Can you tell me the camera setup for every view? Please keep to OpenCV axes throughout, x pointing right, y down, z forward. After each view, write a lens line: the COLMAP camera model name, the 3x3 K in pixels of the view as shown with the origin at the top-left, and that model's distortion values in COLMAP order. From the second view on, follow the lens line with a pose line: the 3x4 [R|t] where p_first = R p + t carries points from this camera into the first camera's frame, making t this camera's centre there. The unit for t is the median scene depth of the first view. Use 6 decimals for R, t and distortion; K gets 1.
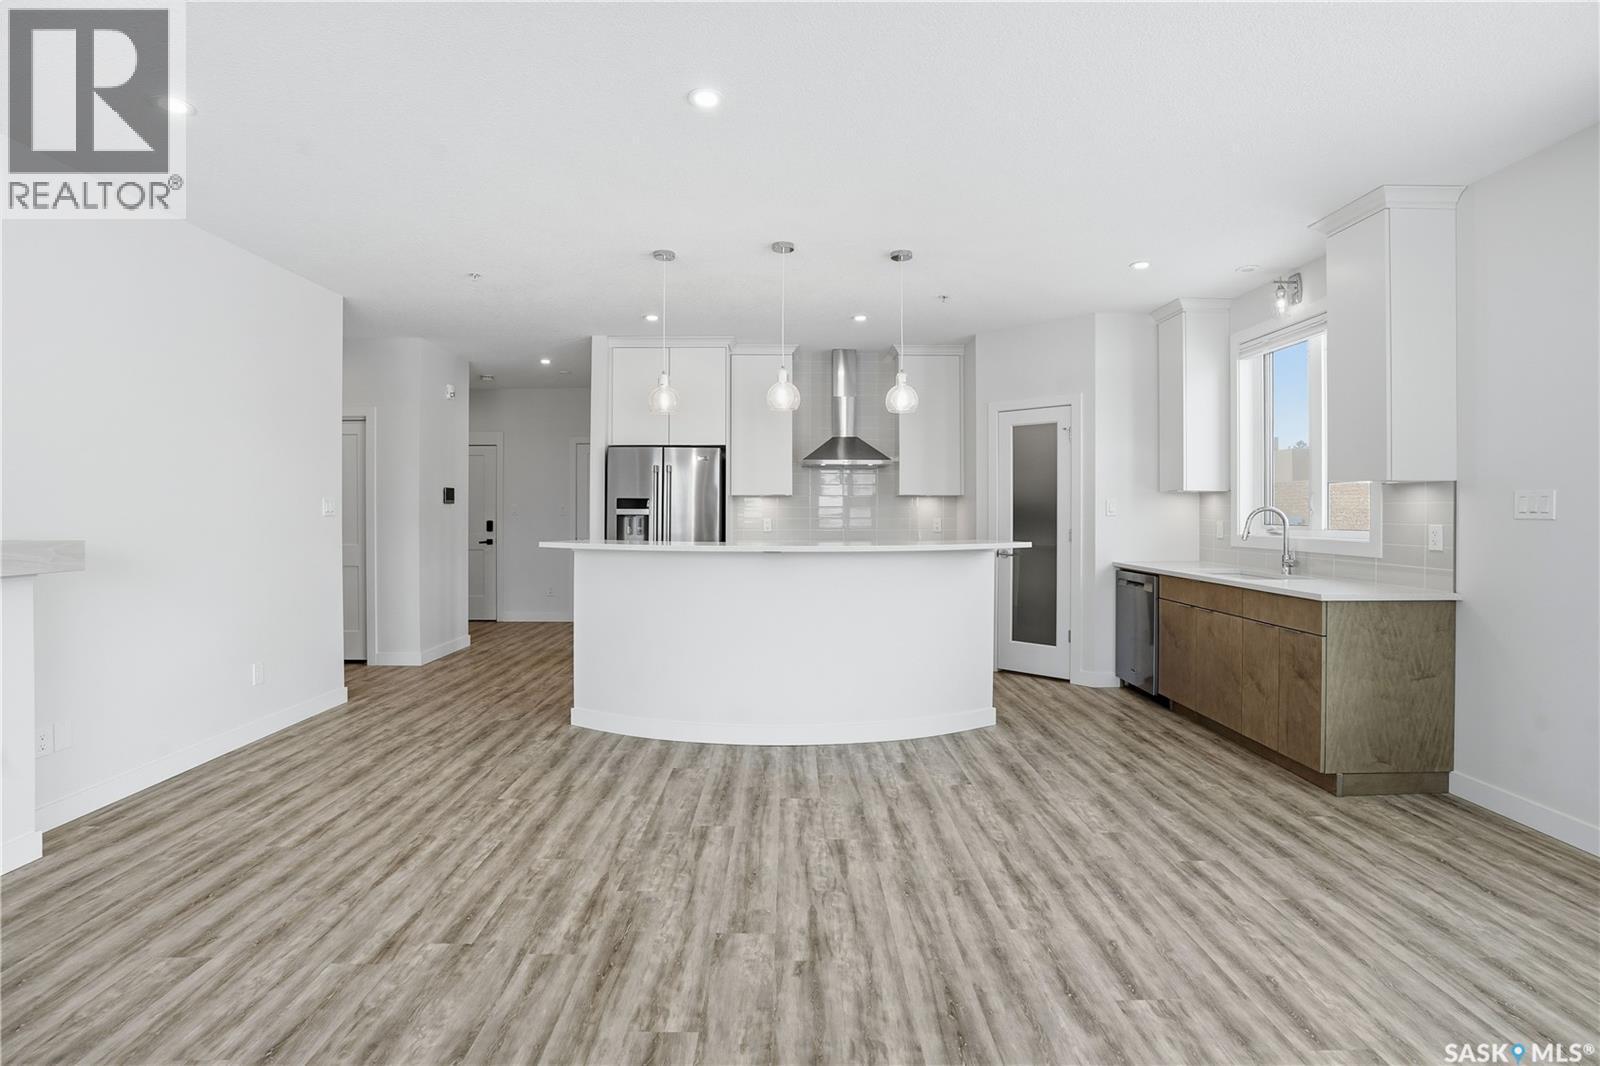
lens RADIAL K [[771.9, 0, 800.0], [0, 771.9, 533.0], [0, 0, 1]] dist [-0.075141, 0.032519]
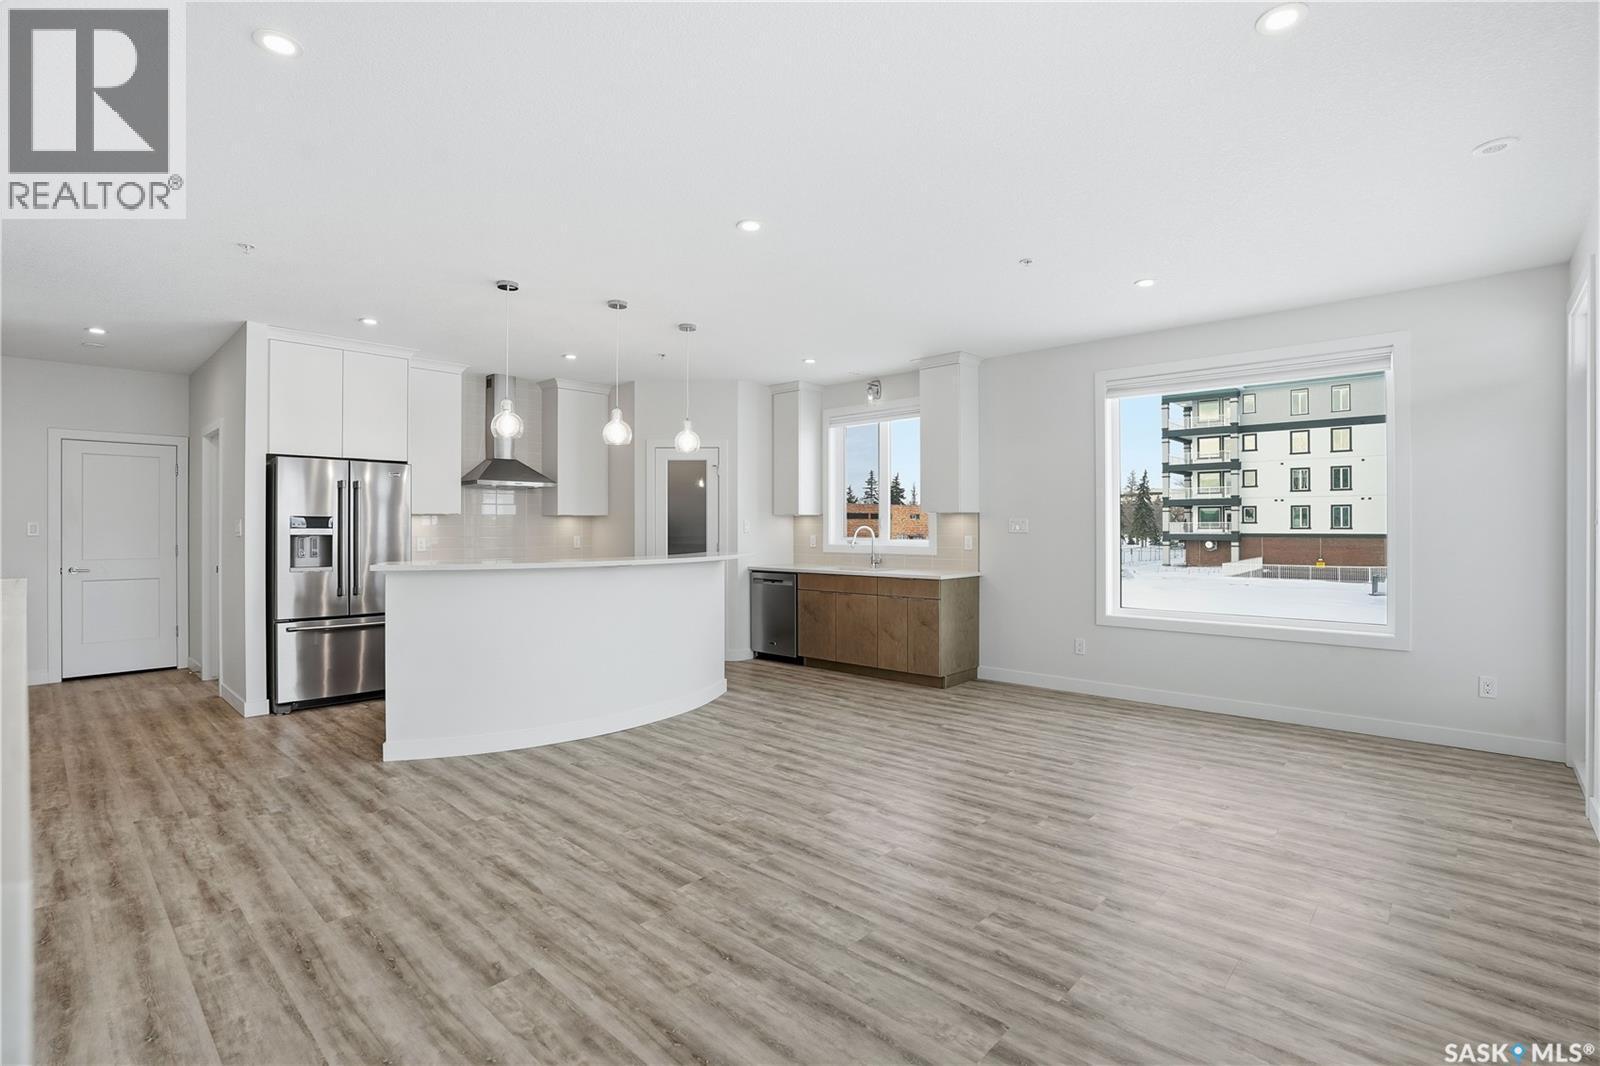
lens RADIAL K [[771.9, 0, 800.0], [0, 771.9, 533.0], [0, 0, 1]] dist [-0.075141, 0.032519]
pose [[0.677373, -0.007492, 0.735601, -0.865204], [0.021239, 0.999730, -0.009376, -0.010329], [-0.735333, 0.021974, 0.677350, 0.001093]]
